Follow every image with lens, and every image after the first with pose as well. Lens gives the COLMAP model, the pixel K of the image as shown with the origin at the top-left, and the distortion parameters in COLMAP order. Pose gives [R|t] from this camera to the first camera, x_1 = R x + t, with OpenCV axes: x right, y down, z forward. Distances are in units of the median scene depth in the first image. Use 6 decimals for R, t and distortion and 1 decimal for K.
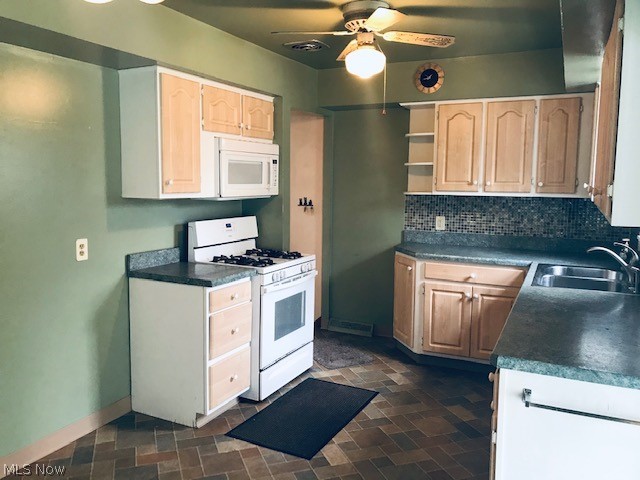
lens RADIAL K [[523.1, 0, 311.5], [0, 523.1, 240.7], [0, 0, 1]] dist [0.007590, -0.005256]
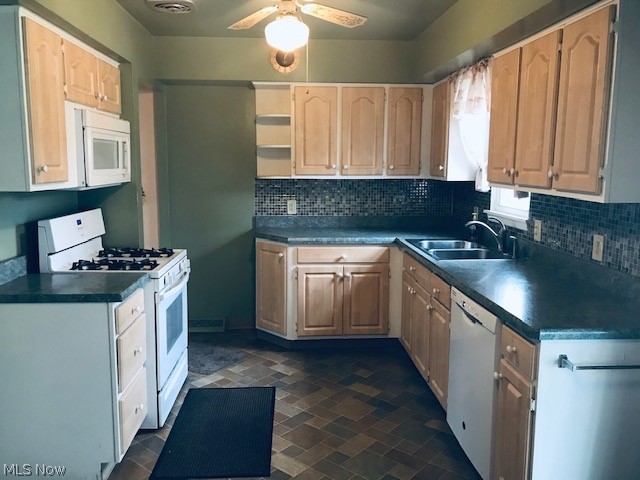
lens RADIAL K [[522.9, 0, 320.0], [0, 522.9, 240.0], [0, 0, 1]] dist [0.030481, -0.042065]
pose [[0.867006, -0.077275, 0.492270, -0.230809], [0.061830, 0.996951, 0.047599, -0.016820], [-0.494447, -0.010832, 0.869140, 0.123148]]
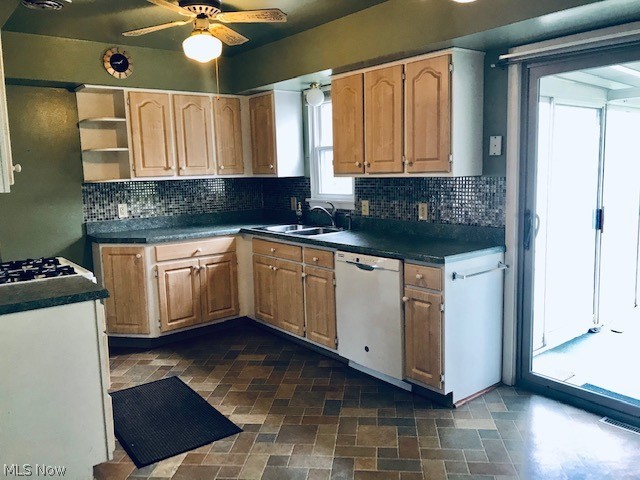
lens RADIAL K [[521.0, 0, 320.0], [0, 521.0, 240.0], [0, 0, 1]] dist [0.120684, -0.266489]
pose [[0.440543, -0.145276, 0.885899, -0.554388], [0.142219, 0.985652, 0.090911, -0.018556], [-0.886395, 0.085941, 0.454883, 0.246674]]
